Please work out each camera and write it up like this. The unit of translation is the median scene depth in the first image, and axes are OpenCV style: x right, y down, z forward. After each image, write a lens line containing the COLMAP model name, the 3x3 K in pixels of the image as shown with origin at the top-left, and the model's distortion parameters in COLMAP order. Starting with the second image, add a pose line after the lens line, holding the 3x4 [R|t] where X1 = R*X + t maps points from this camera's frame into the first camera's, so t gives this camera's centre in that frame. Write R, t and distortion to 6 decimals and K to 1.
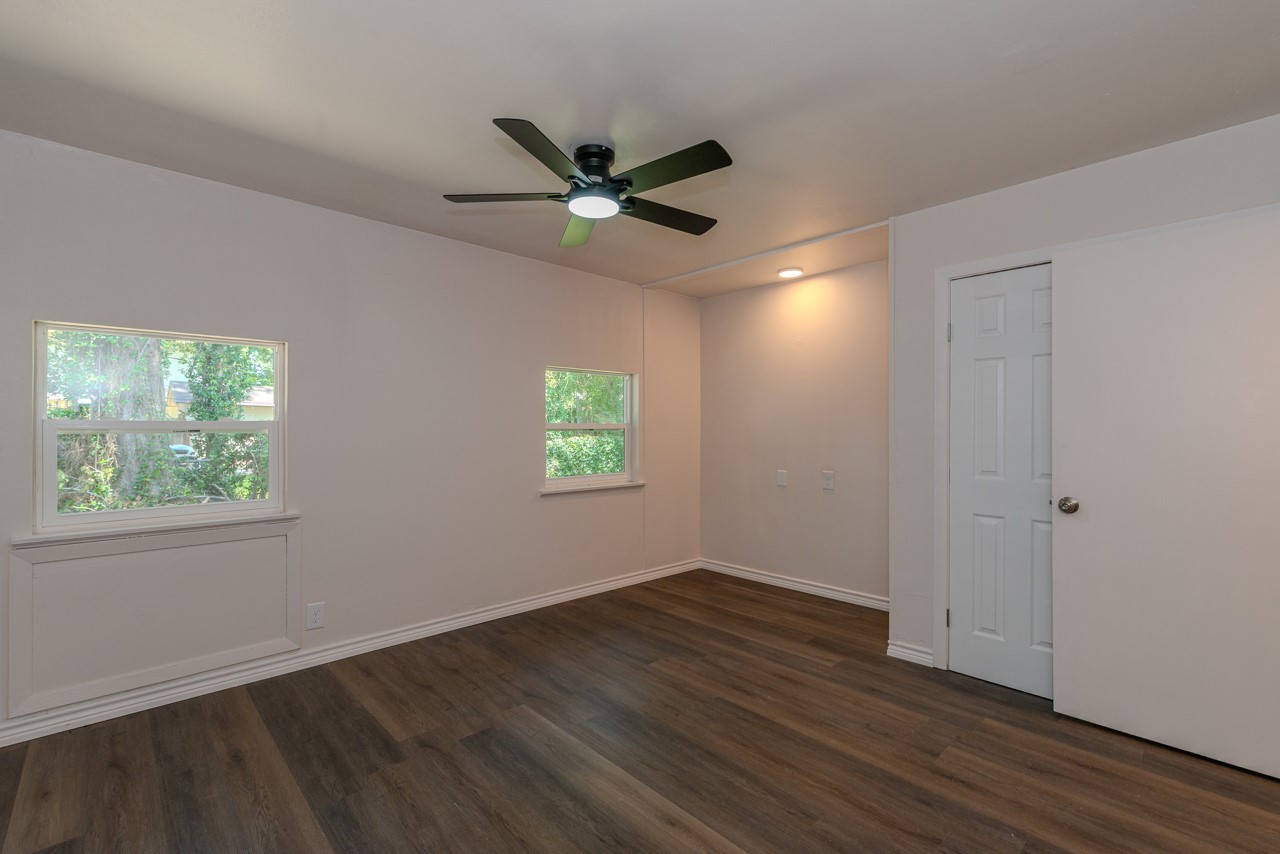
lens RADIAL K [[575.2, 0, 638.2], [0, 575.2, 424.0], [0, 0, 1]] dist [0.008241, 0.000105]
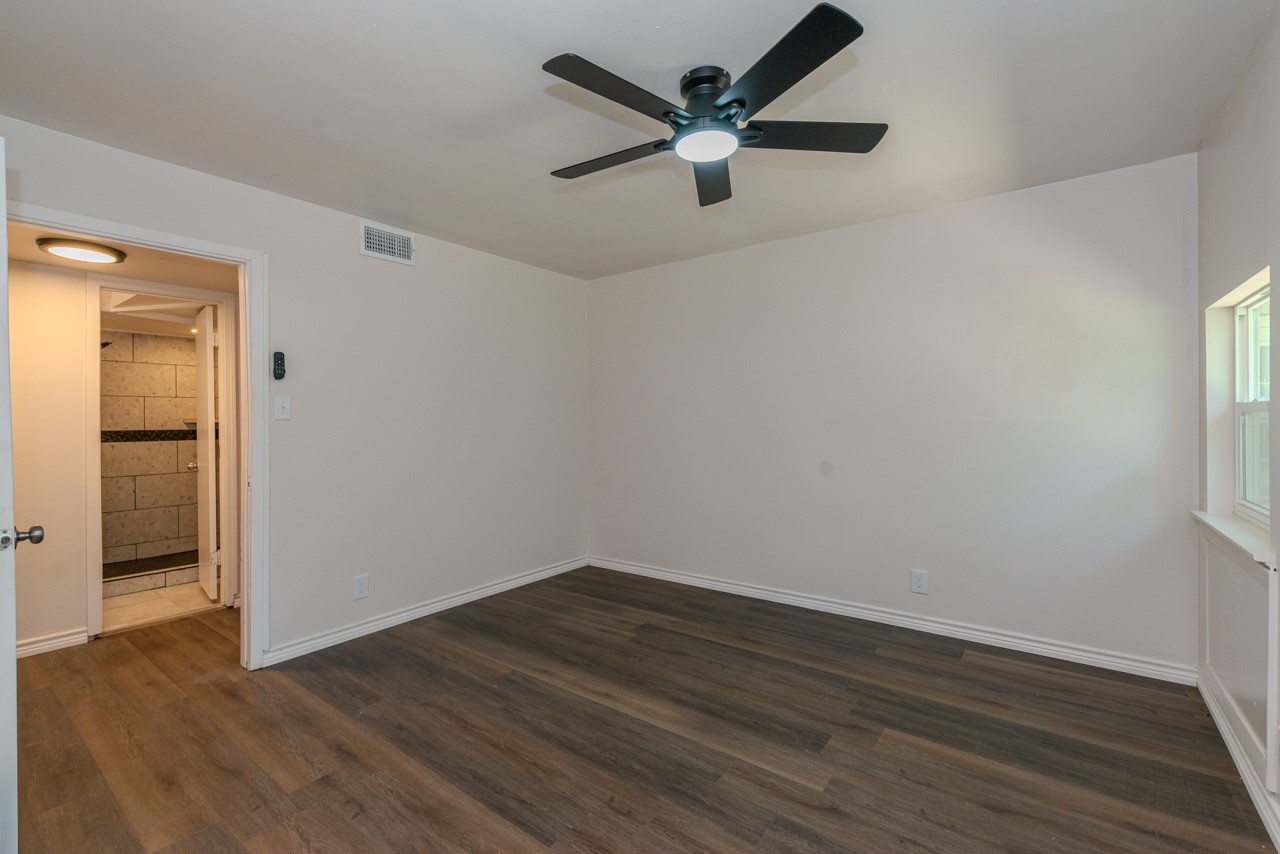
lens RADIAL K [[575.2, 0, 638.7], [0, 575.2, 422.8], [0, 0, 1]] dist [0.008241, 0.000105]
pose [[-0.985293, 0.008983, -0.170639, 0.183435], [0.009530, 0.999952, -0.002385, 0.021503], [0.170610, -0.003976, -0.985331, 2.041010]]
